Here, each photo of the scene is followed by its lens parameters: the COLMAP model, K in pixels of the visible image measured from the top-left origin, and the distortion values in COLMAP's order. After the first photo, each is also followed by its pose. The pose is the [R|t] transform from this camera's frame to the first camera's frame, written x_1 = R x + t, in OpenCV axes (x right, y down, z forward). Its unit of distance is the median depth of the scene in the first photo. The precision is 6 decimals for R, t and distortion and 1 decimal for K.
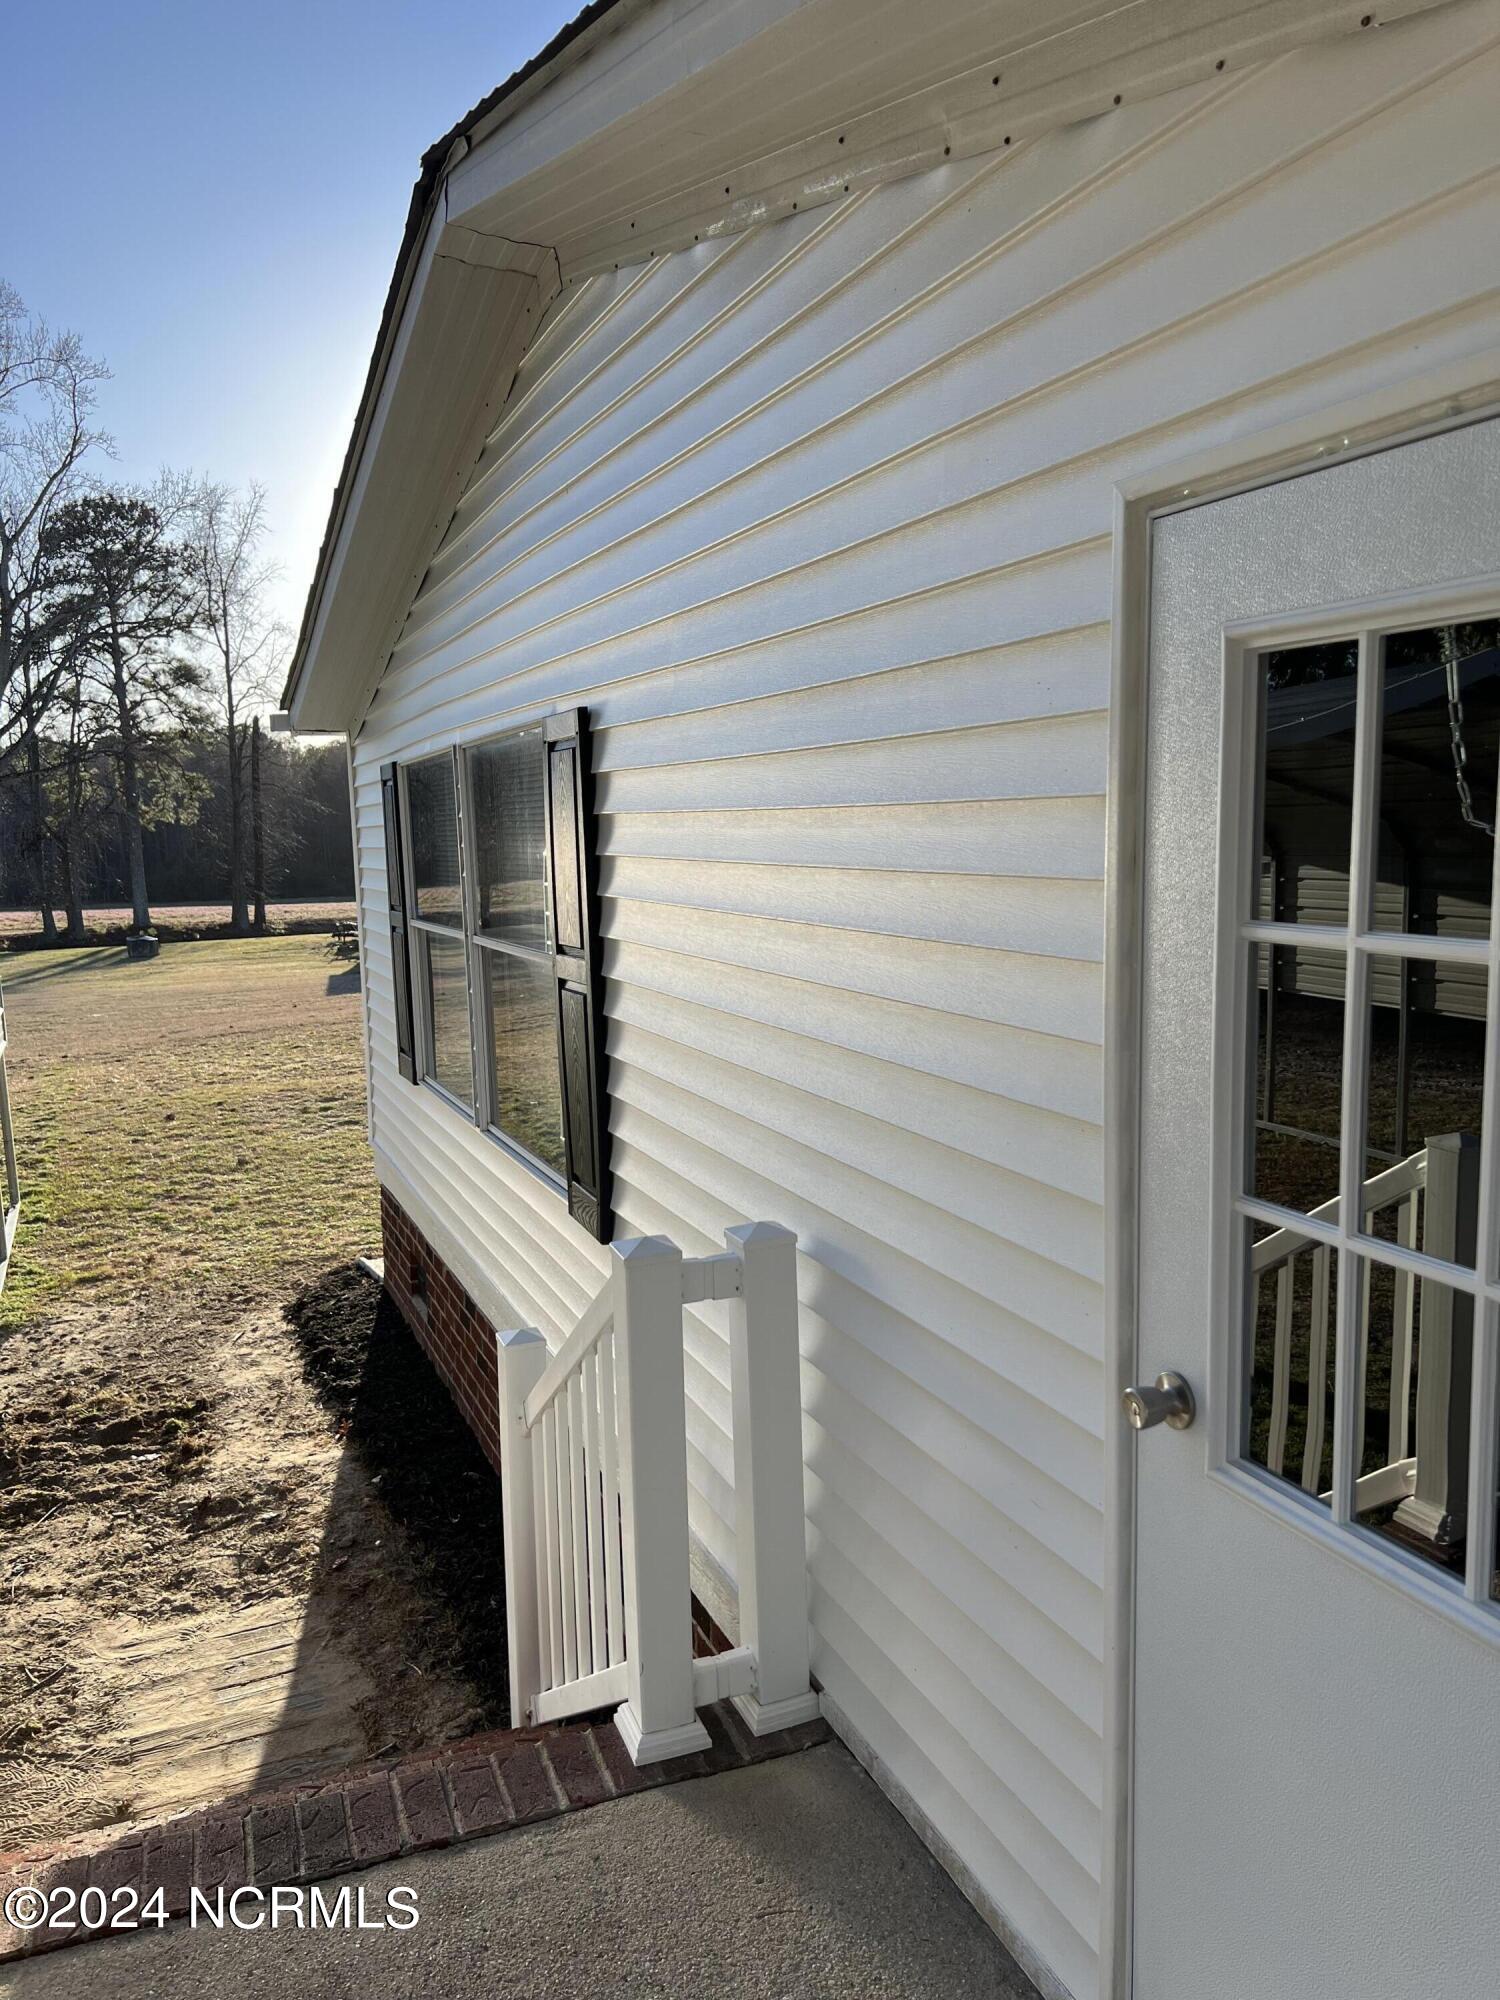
lens RADIAL K [[1491.5, 0, 750.0], [0, 1491.5, 1000.0], [0, 0, 1]] dist [0.034038, -0.033736]
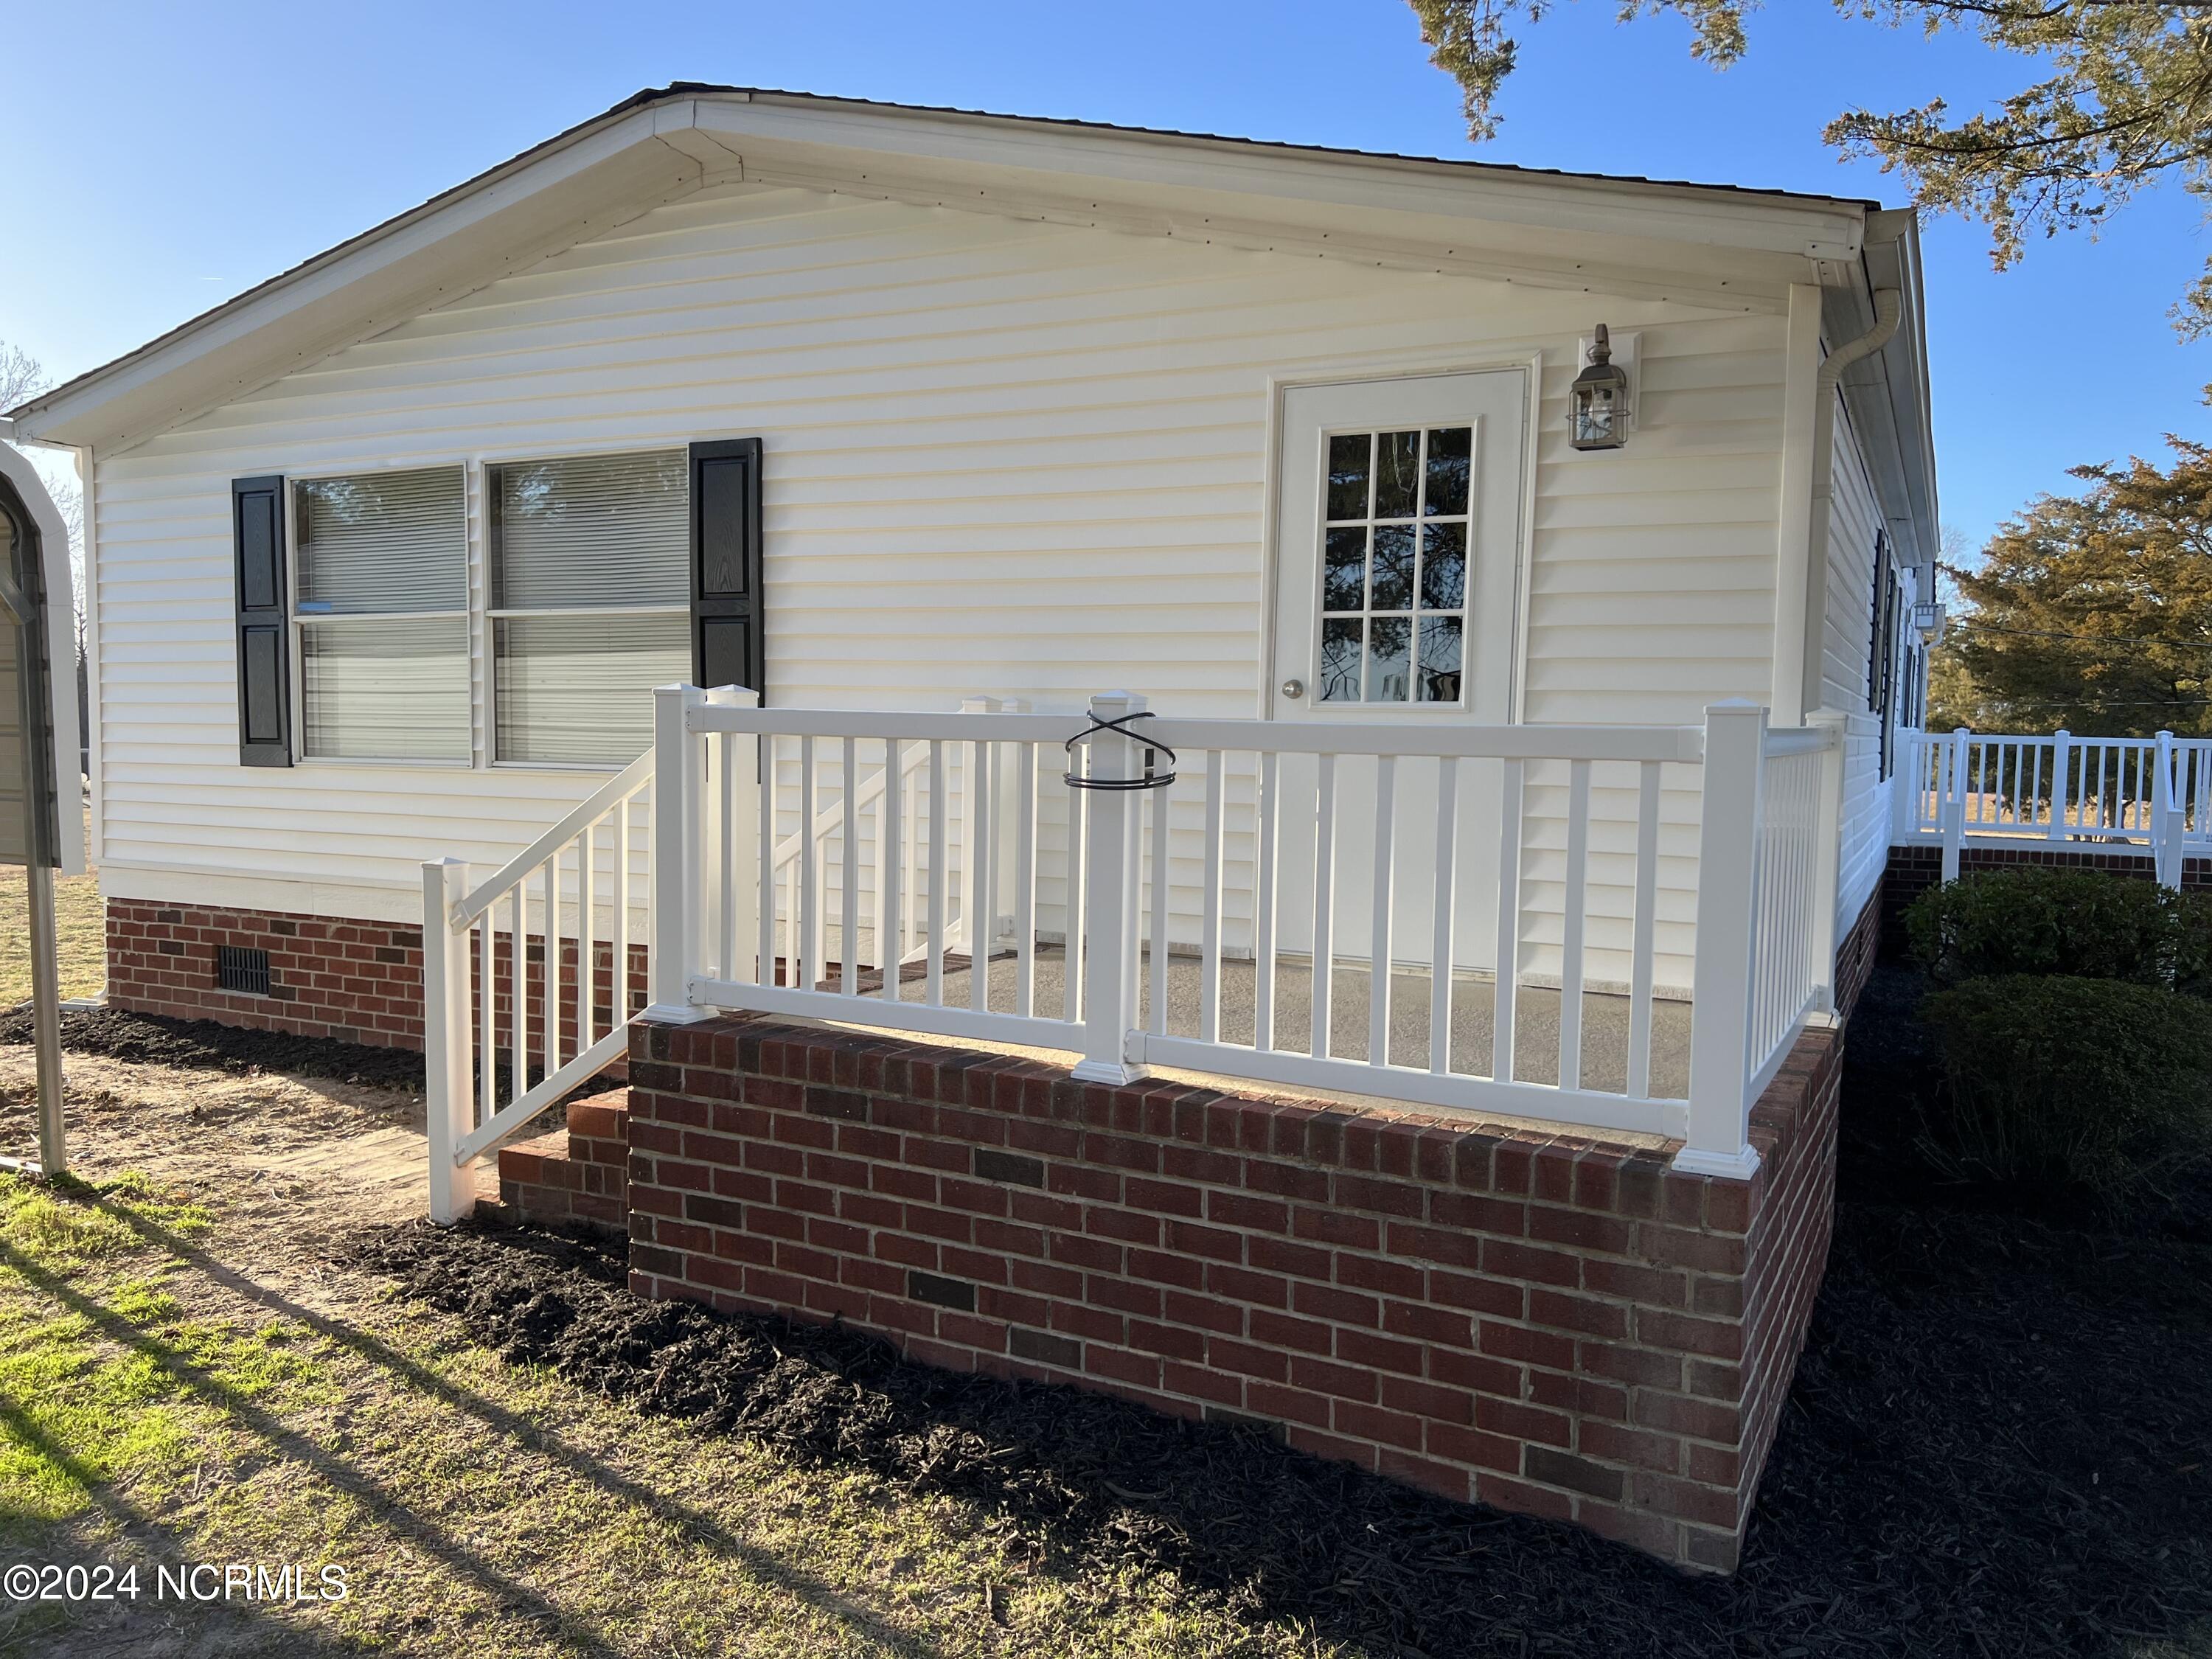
lens RADIAL K [[1649.6, 0, 1106.0], [0, 1649.6, 829.5], [0, 0, 1]] dist [0.034038, -0.033736]
pose [[0.775814, -0.009862, 0.630885, -0.497366], [0.036923, 0.998874, -0.029791, 0.152800], [-0.629881, 0.046406, 0.775304, -0.307653]]
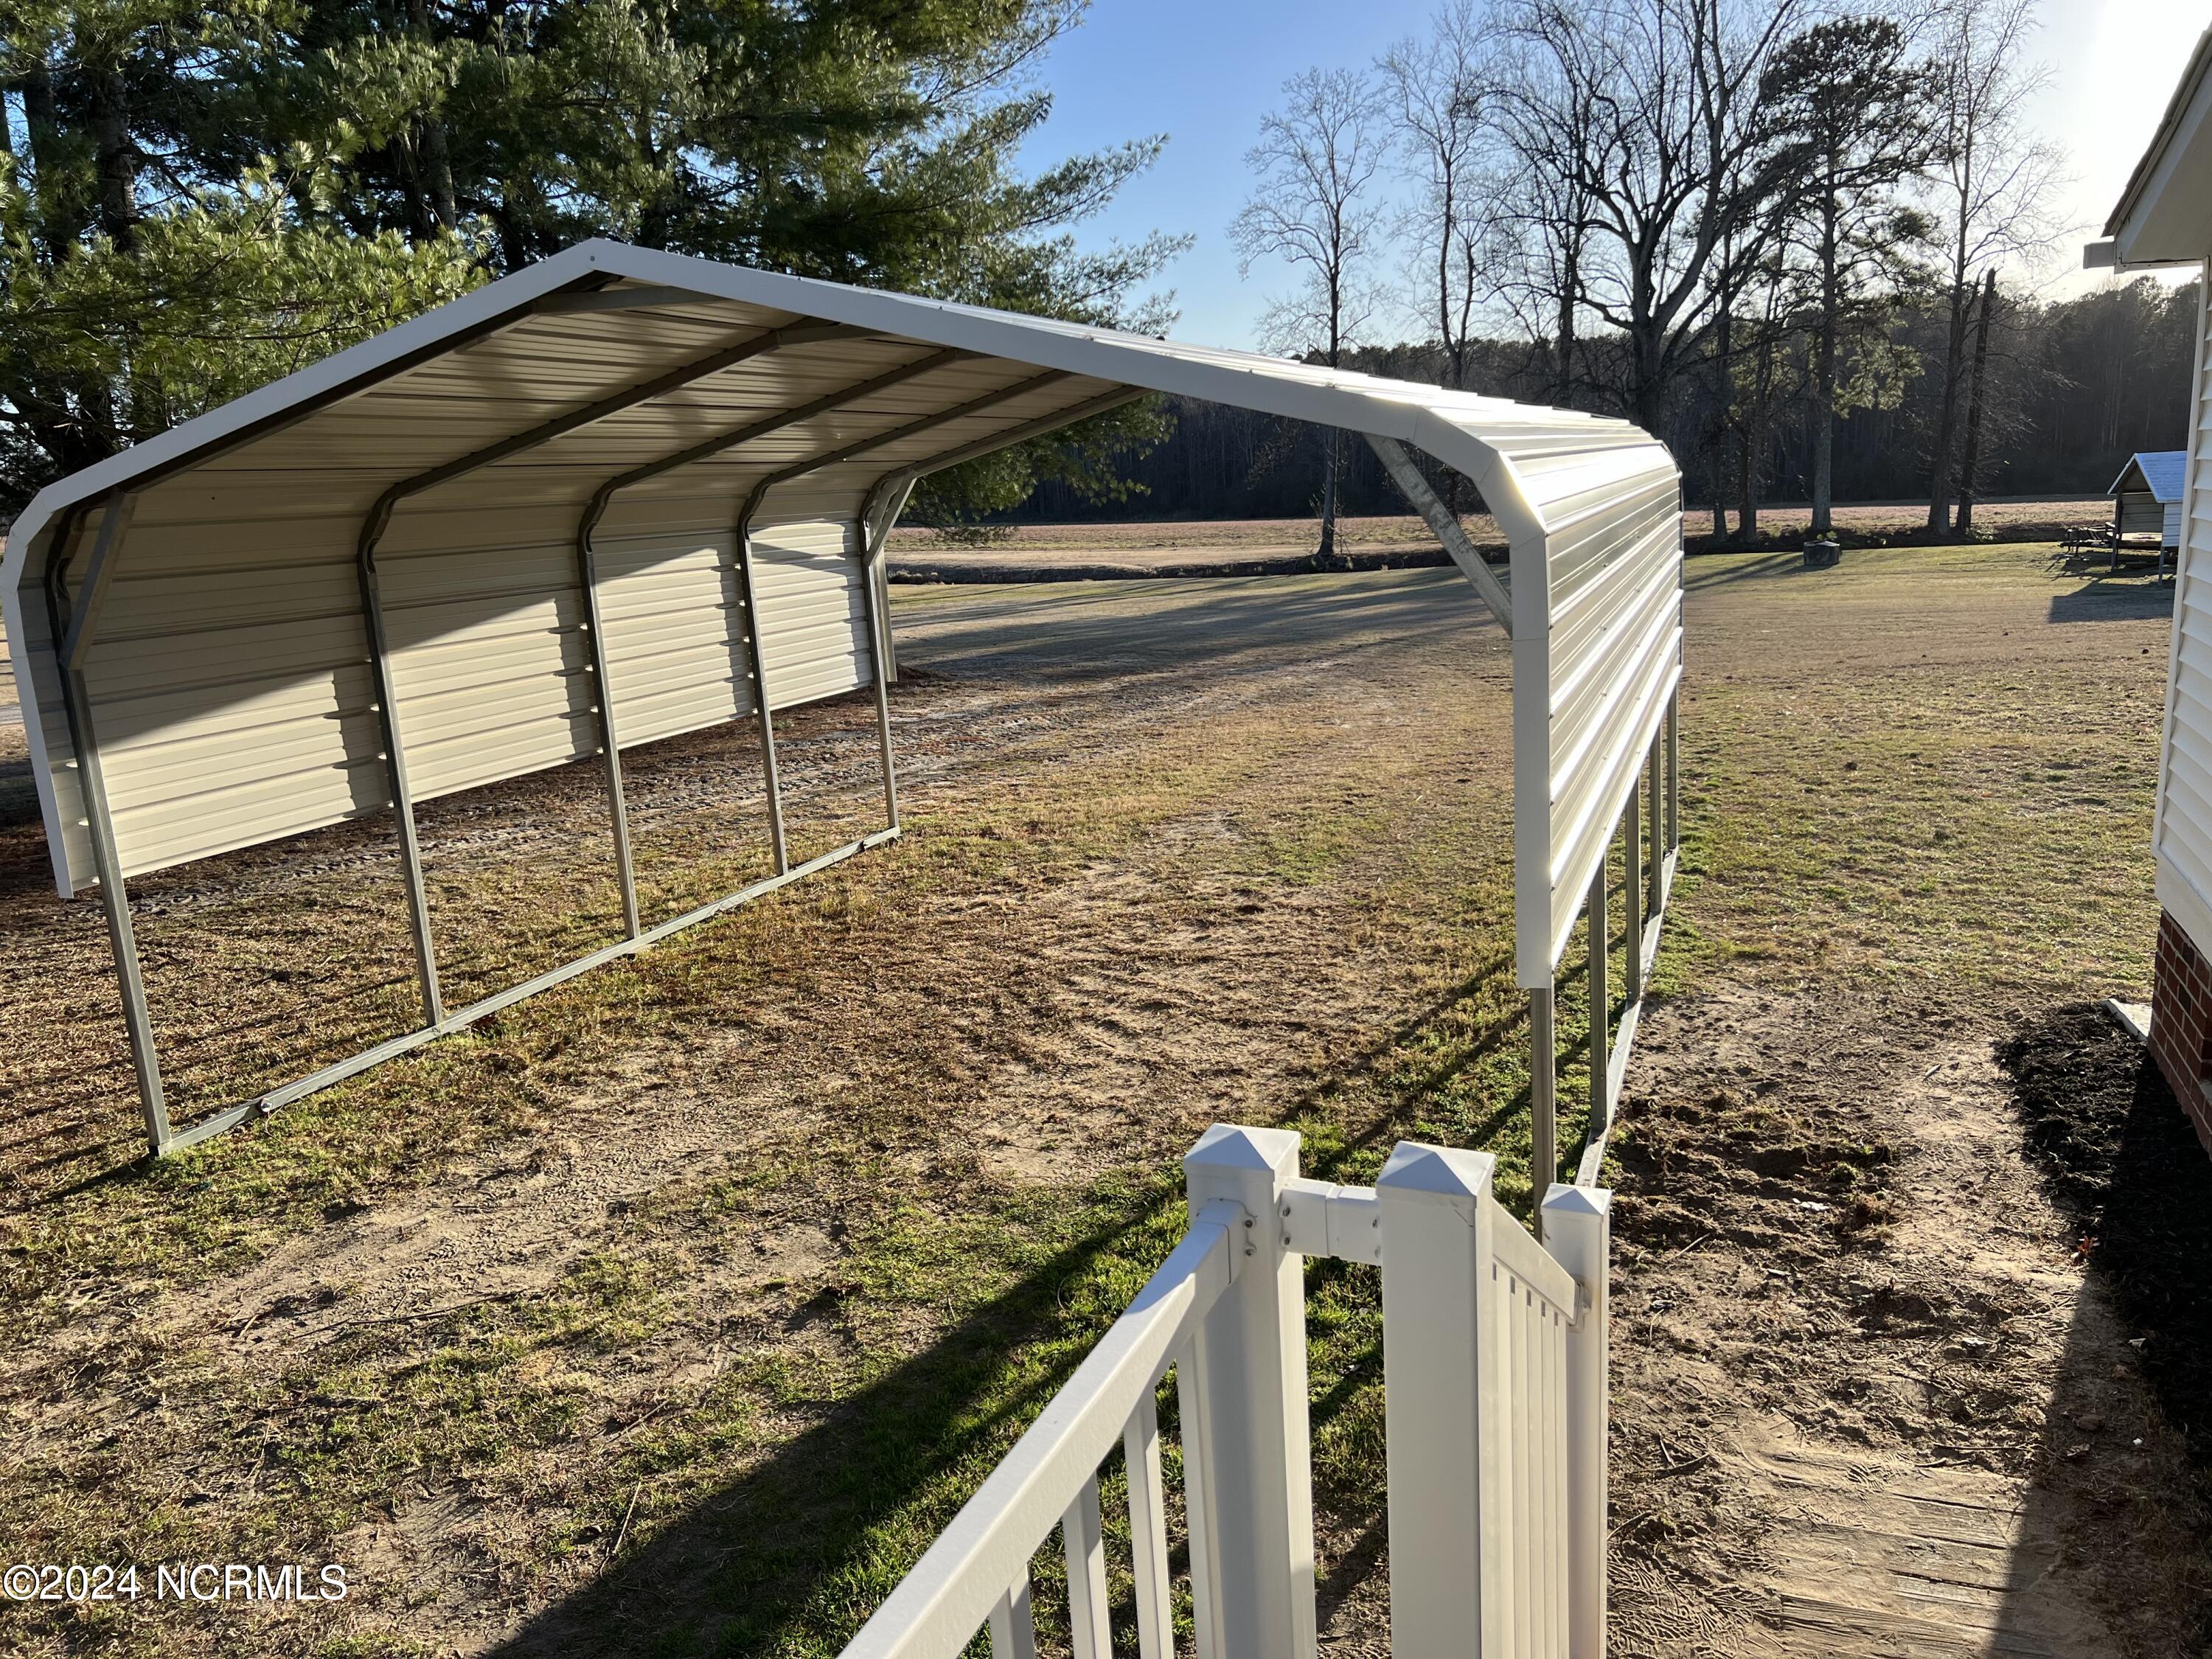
lens RADIAL K [[1649.6, 0, 1106.0], [0, 1649.6, 829.5], [0, 0, 1]] dist [0.034038, -0.033736]
pose [[0.706926, 0.143609, -0.692554, -0.069352], [-0.052494, 0.987123, 0.151108, -0.010693], [0.705336, -0.070467, 0.705361, 0.097543]]
